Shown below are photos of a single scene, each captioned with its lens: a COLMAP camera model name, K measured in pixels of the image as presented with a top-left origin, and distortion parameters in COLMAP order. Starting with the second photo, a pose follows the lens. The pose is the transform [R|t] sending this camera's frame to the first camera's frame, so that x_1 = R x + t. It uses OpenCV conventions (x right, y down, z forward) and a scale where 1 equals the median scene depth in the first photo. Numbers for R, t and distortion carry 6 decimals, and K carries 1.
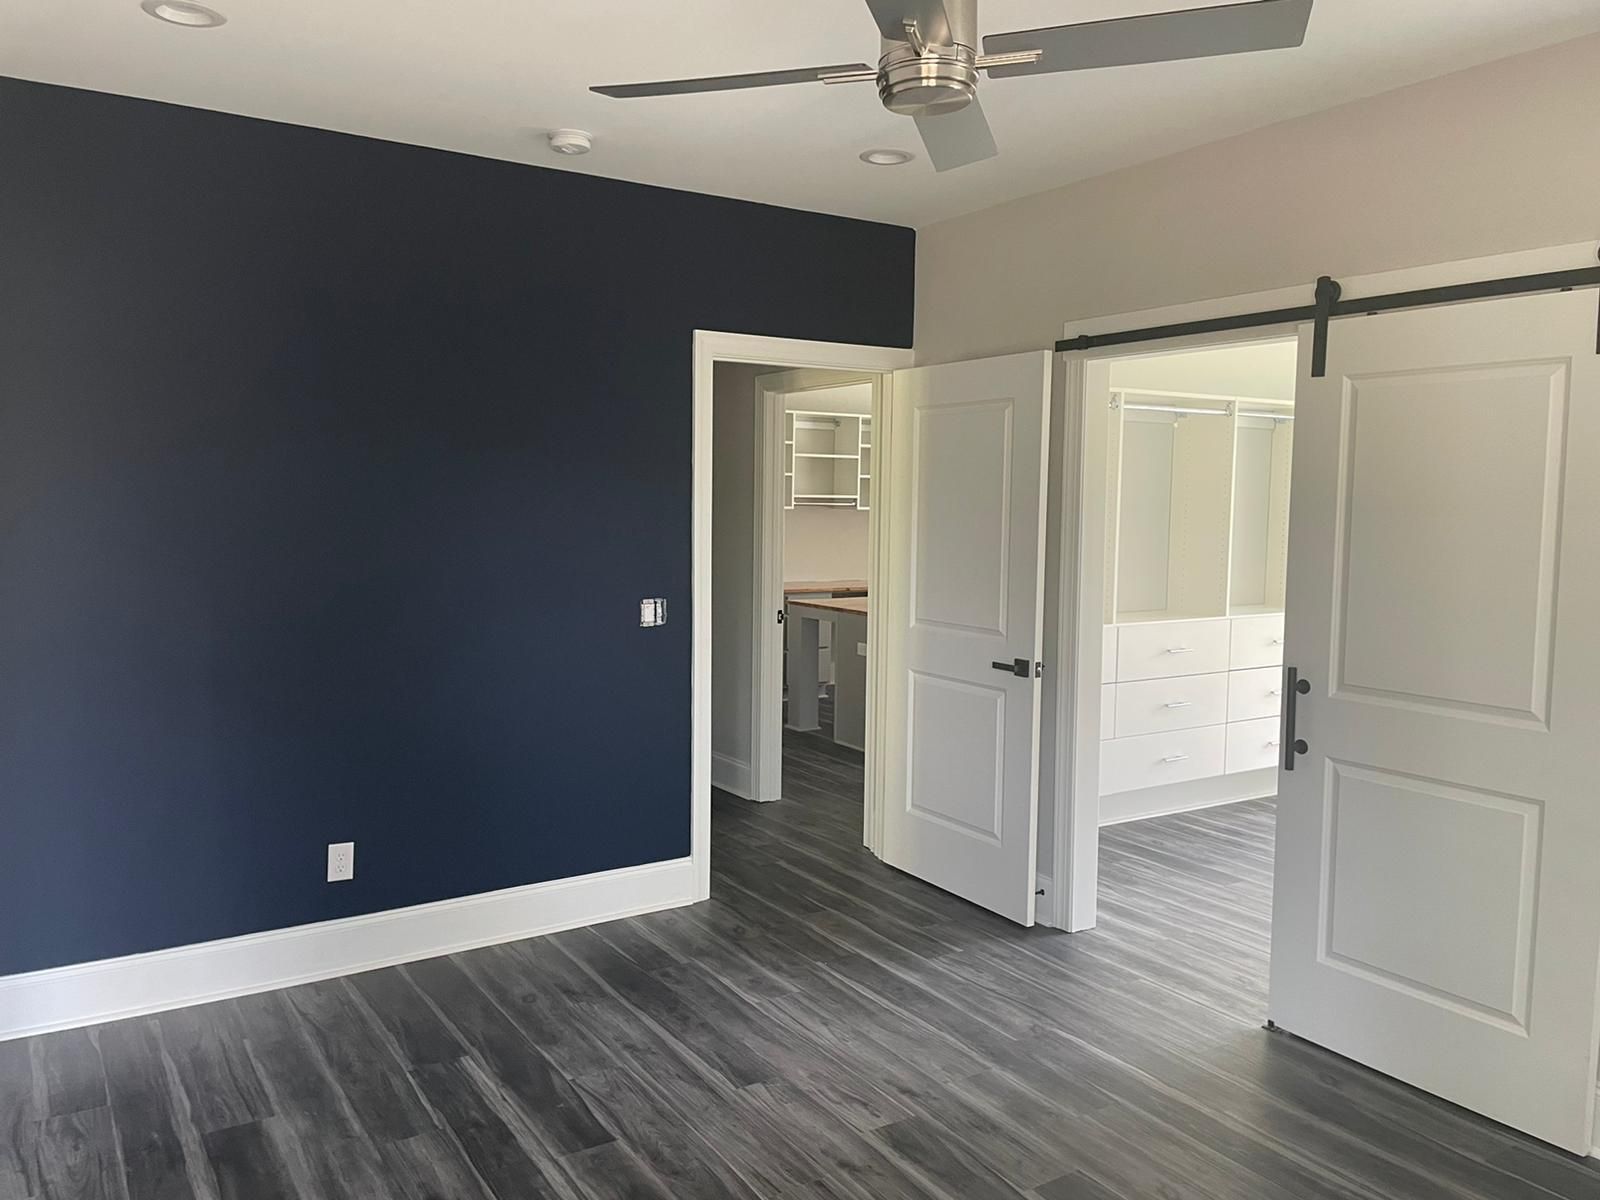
lens RADIAL K [[1210.0, 0, 800.0], [0, 1210.0, 600.0], [0, 0, 1]] dist [0.082516, -0.113711]
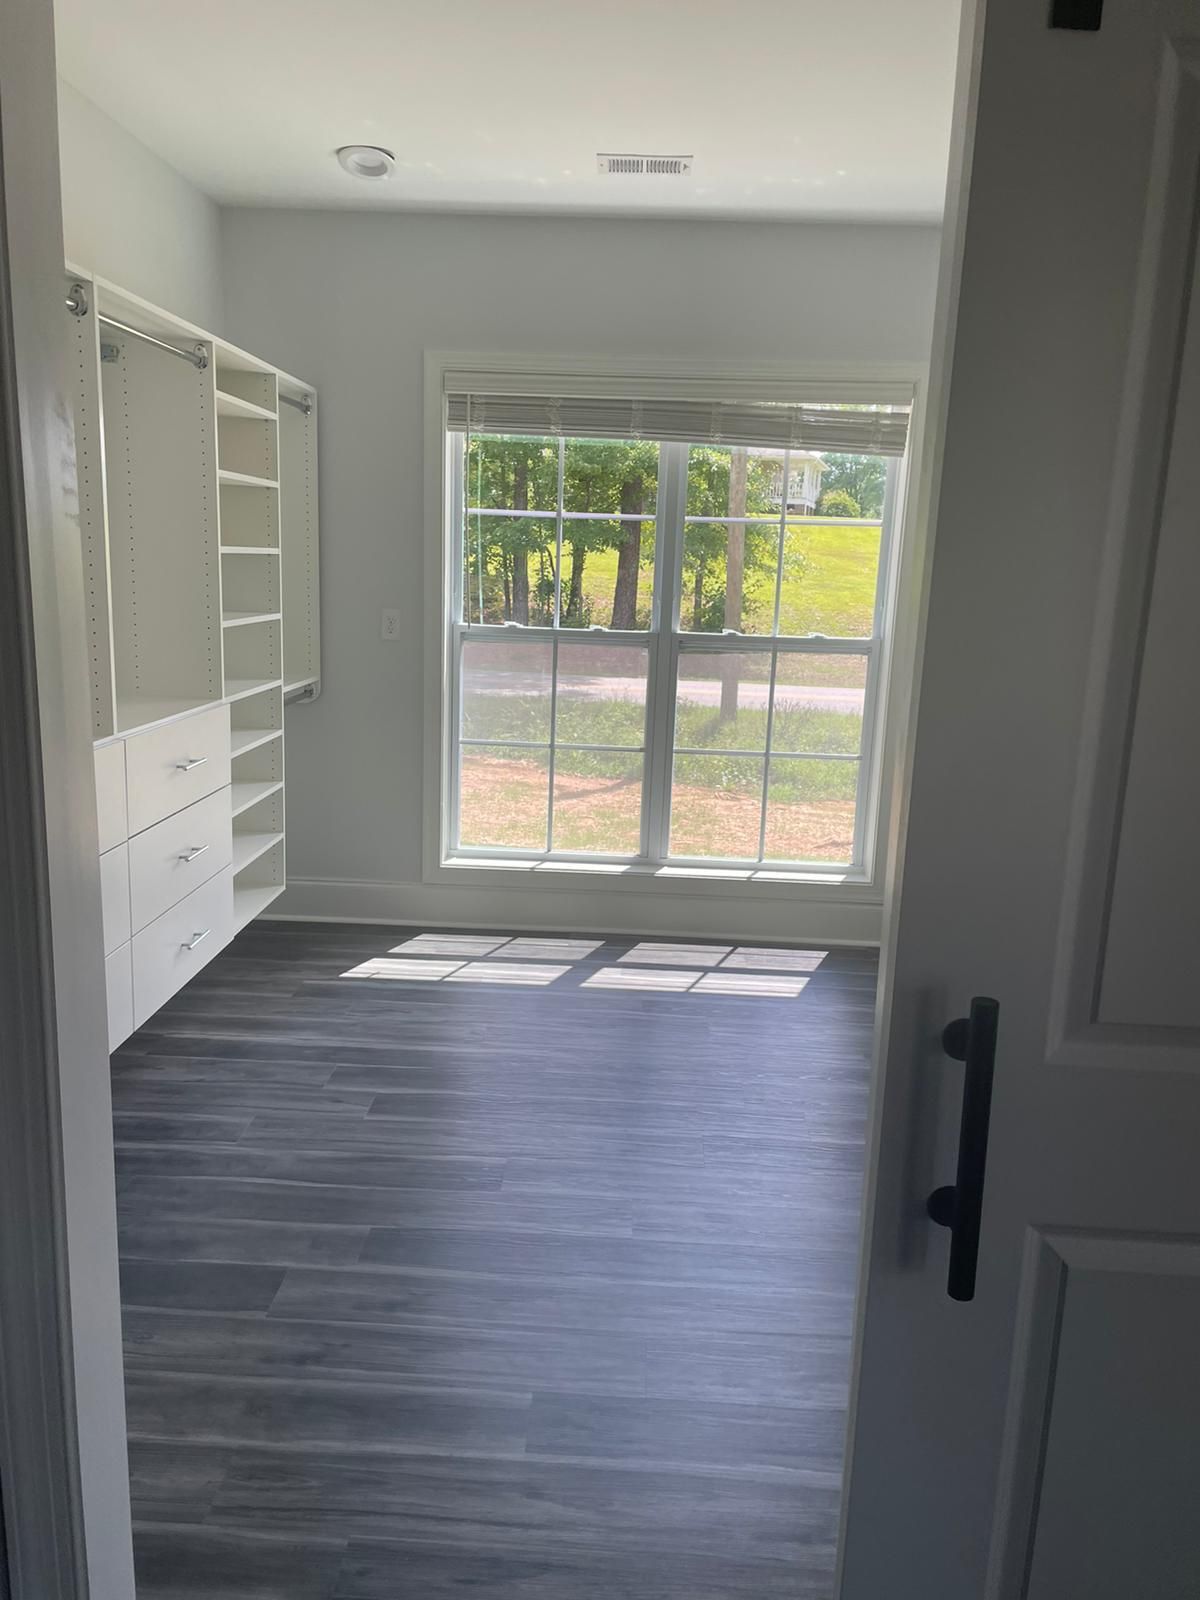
lens RADIAL K [[1210.0, 0, 600.0], [0, 1210.0, 800.0], [0, 0, 1]] dist [0.082516, -0.113711]
pose [[0.576778, -0.152973, 0.802450, 0.071090], [0.039163, 0.986359, 0.159883, -0.038620], [-0.815961, -0.060791, 0.574901, 0.670359]]
